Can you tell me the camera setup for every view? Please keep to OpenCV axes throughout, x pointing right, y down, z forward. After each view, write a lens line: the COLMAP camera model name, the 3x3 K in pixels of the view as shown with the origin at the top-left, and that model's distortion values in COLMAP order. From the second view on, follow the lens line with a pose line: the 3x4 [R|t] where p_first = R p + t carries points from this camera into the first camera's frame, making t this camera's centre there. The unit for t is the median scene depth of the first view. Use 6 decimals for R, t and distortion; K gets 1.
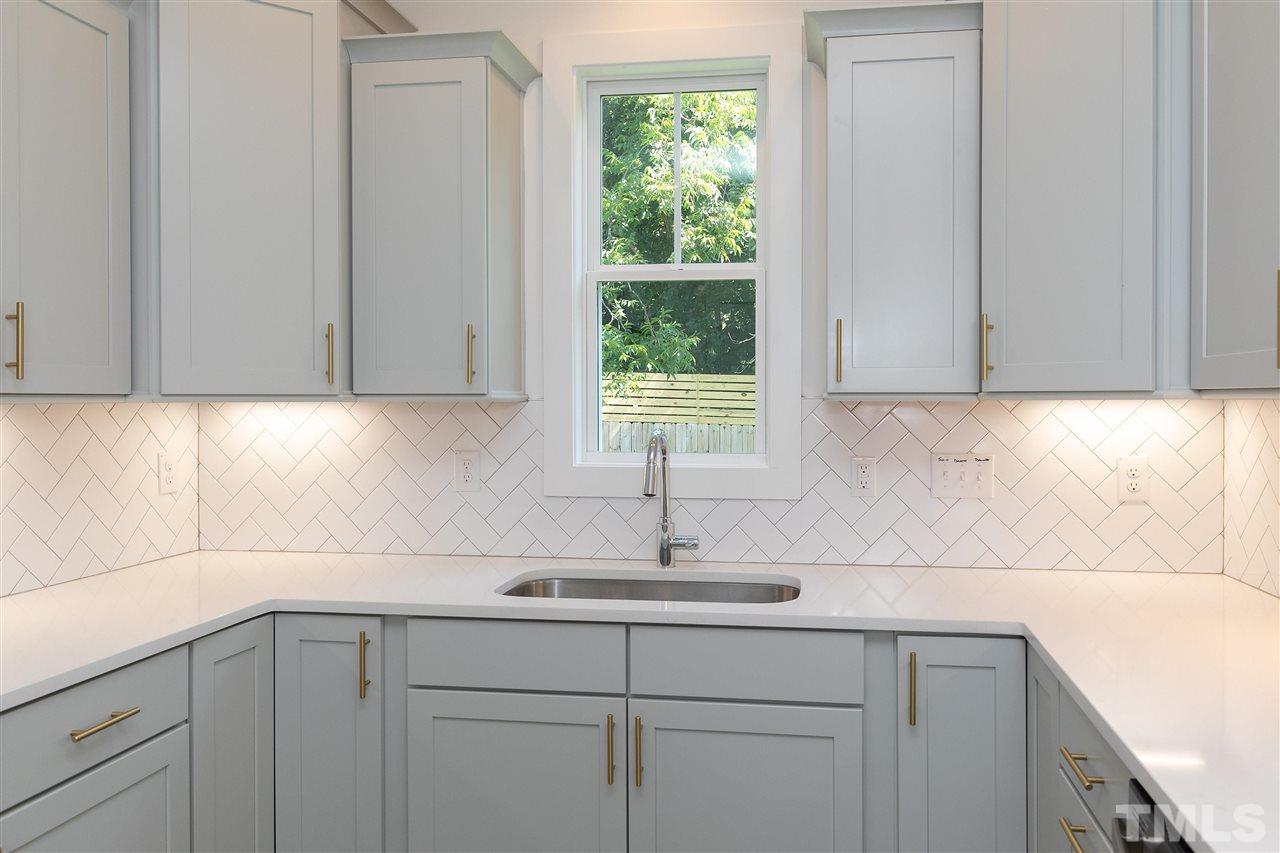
lens RADIAL K [[961.9, 0, 693.7], [0, 961.9, 410.7], [0, 0, 1]] dist [0.001950, -0.004504]
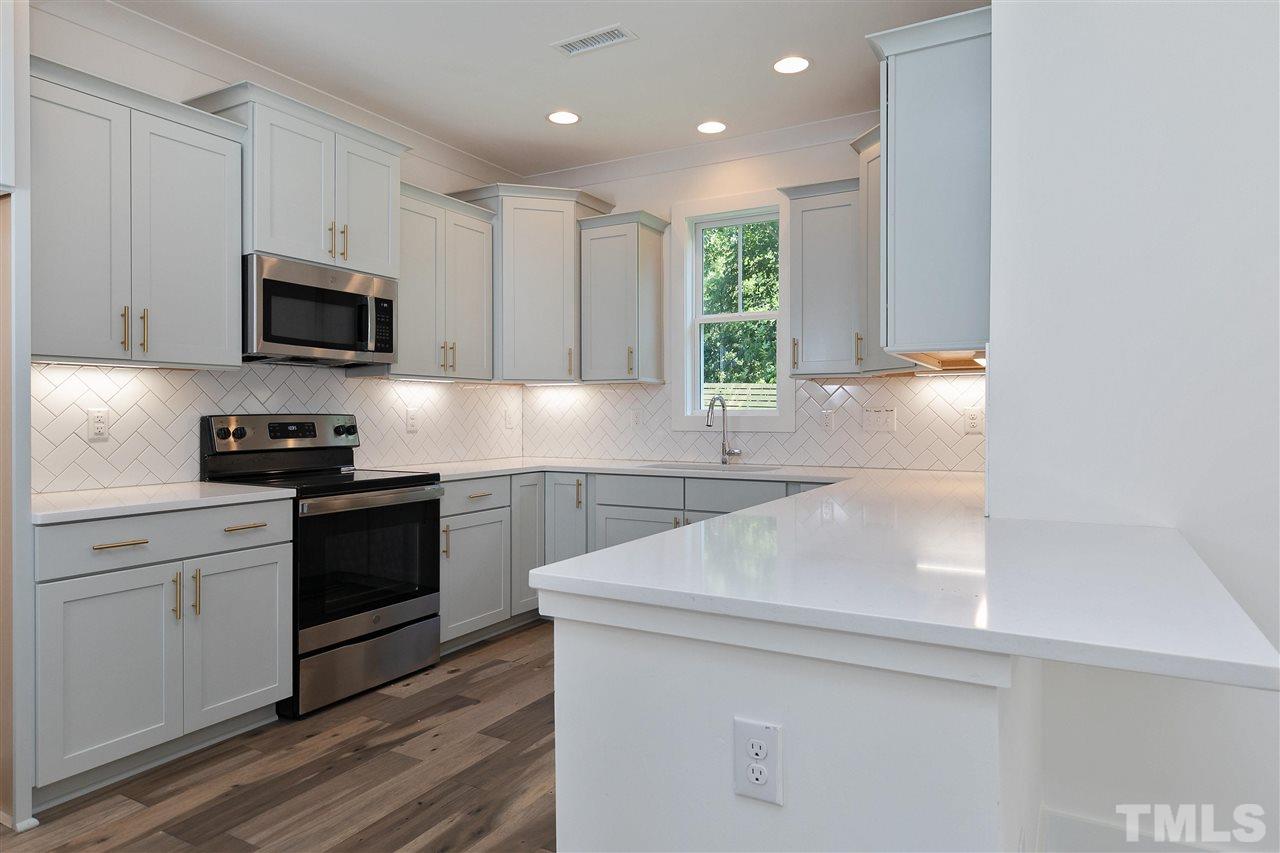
lens RADIAL K [[771.8, 0, 633.3], [0, 771.8, 419.4], [0, 0, 1]] dist [0.006650, 0.000552]
pose [[0.929881, 0.002158, -0.367855, 0.403393], [-0.004211, 0.999980, -0.004778, 0.080574], [0.367837, 0.005992, 0.929871, -0.594042]]
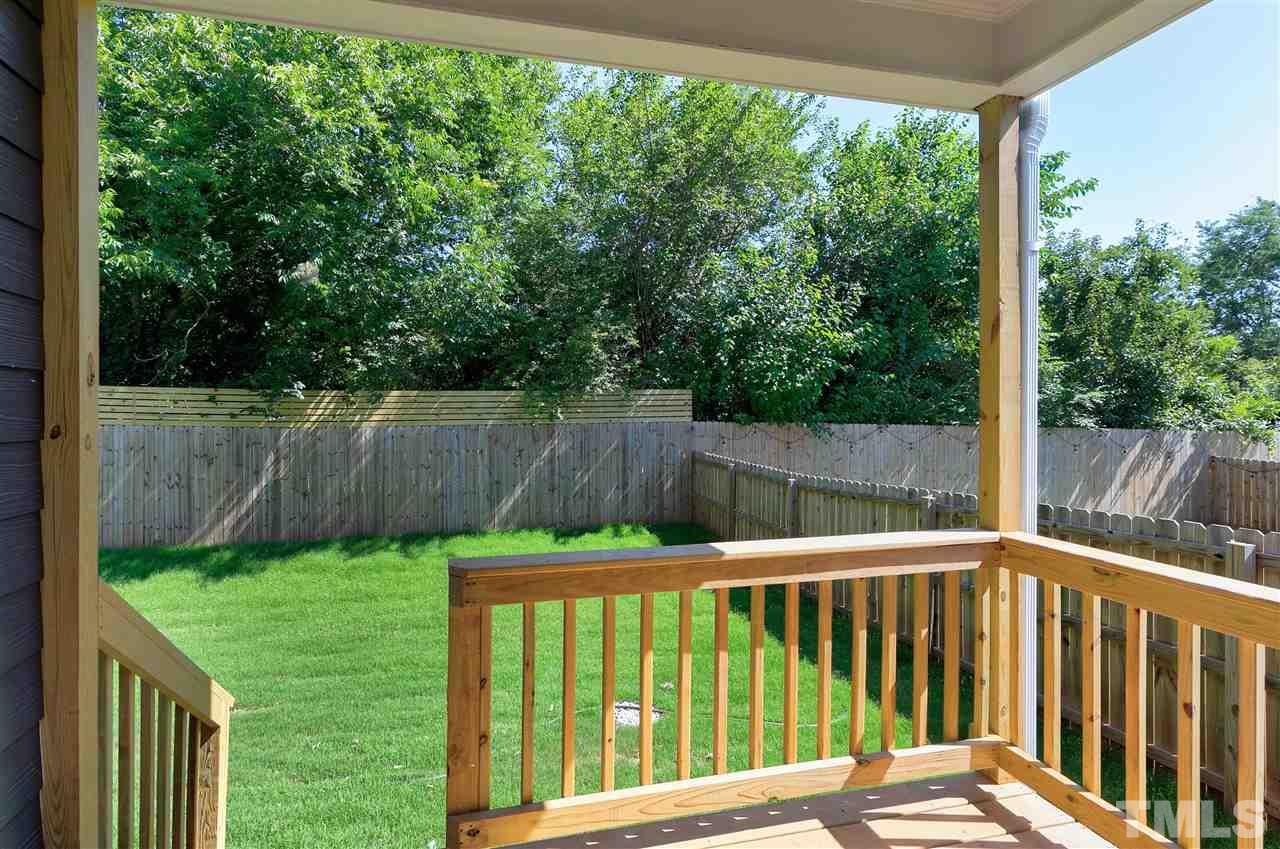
lens RADIAL K [[587.0, 0, 634.6], [0, 587.0, 411.6], [0, 0, 1]] dist [0.005436, -0.001135]
pose [[0.901400, -0.004545, 0.432963, 1.244467], [0.008666, 0.999934, -0.007545, 0.031253], [-0.432900, 0.010553, 0.901380, 0.196711]]
